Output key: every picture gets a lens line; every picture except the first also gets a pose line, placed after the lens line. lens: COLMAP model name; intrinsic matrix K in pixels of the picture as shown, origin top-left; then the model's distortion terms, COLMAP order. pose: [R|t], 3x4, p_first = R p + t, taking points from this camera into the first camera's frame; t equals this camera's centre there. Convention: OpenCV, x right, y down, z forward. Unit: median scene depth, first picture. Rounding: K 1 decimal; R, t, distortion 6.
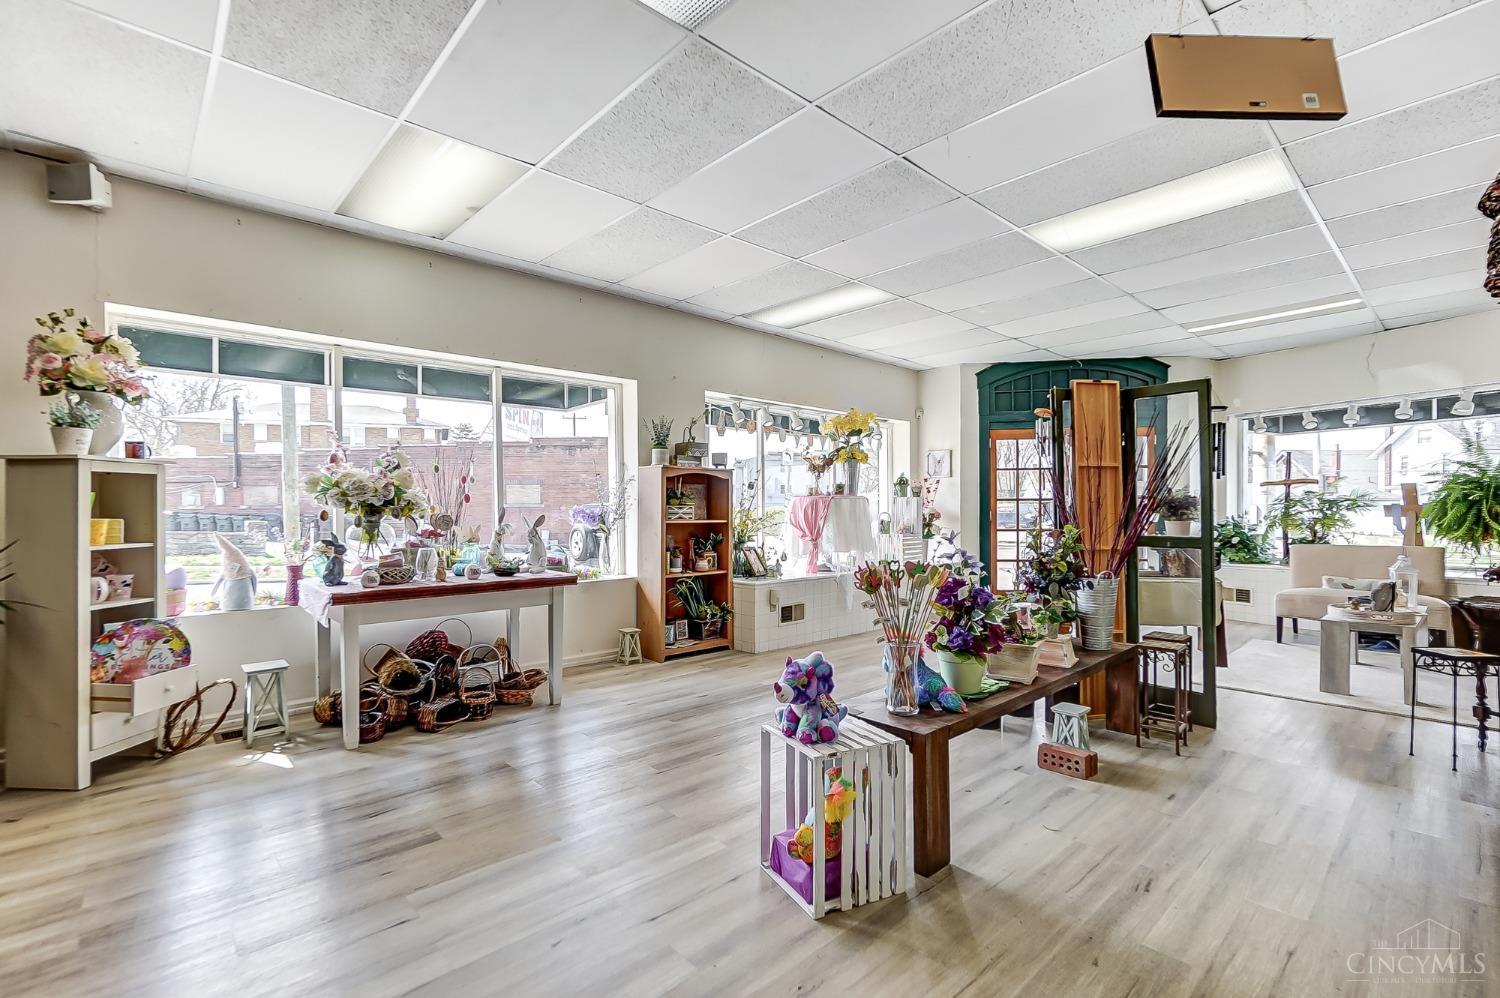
lens RADIAL K [[674.9, 0, 745.7], [0, 674.9, 509.9], [0, 0, 1]] dist [-0.002881, 0.000330]
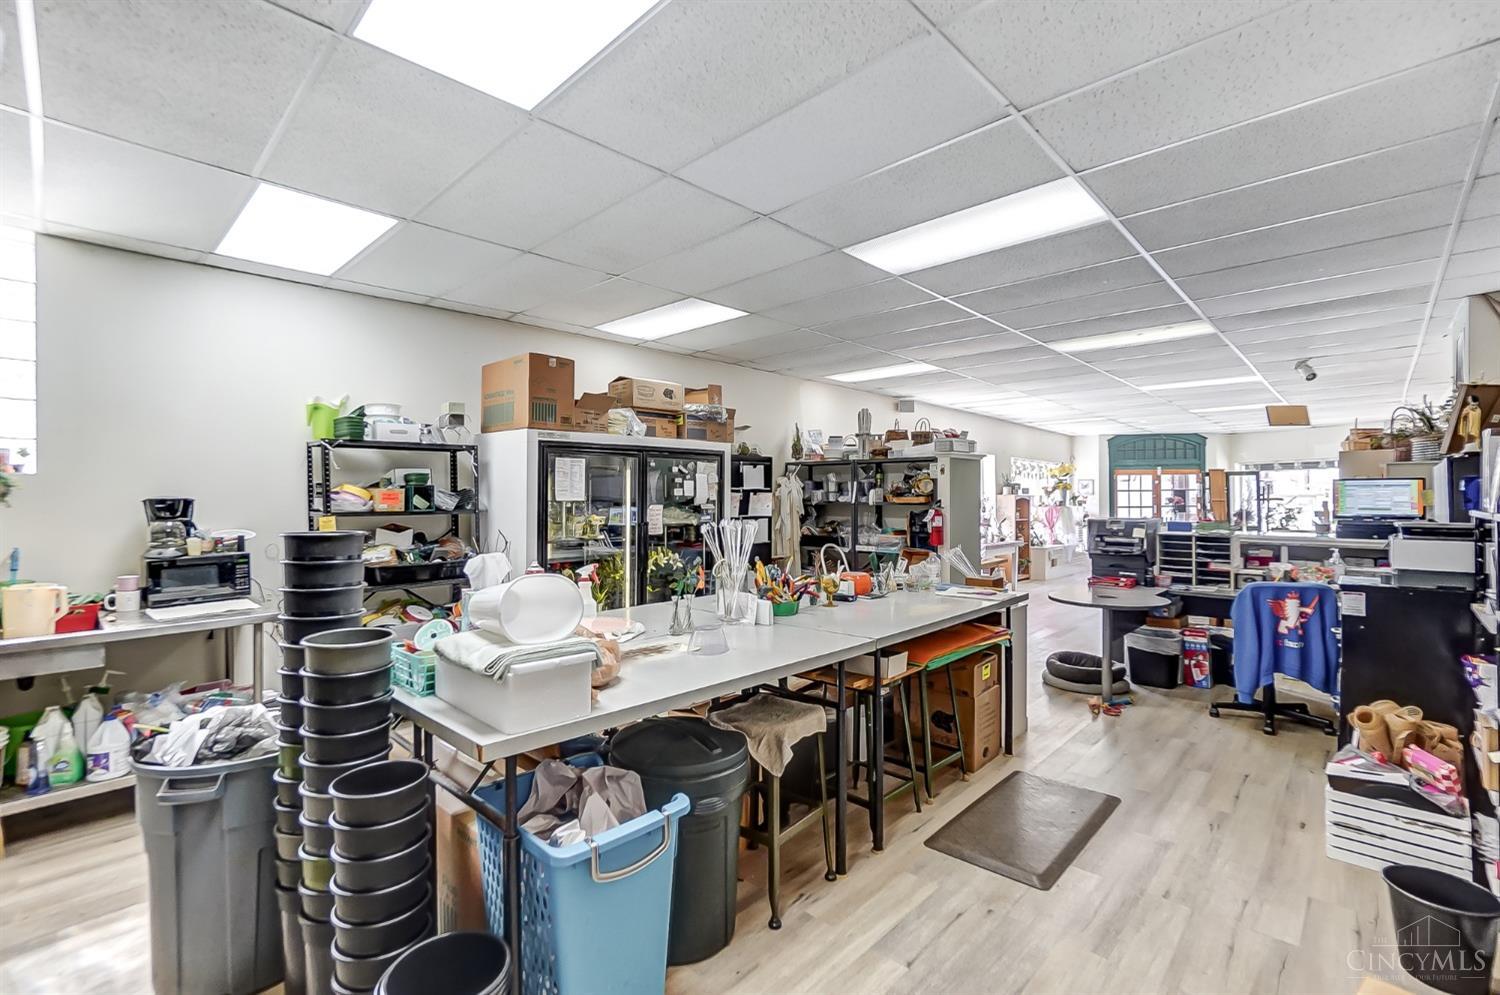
lens RADIAL K [[674.9, 0, 745.1], [0, 674.9, 494.6], [0, 0, 1]] dist [-0.002881, 0.000330]
pose [[0.997881, 0.002689, 0.065011, -0.750386], [-0.001861, 0.999916, -0.012794, -0.022777], [-0.065040, 0.012646, 0.997803, -0.767823]]
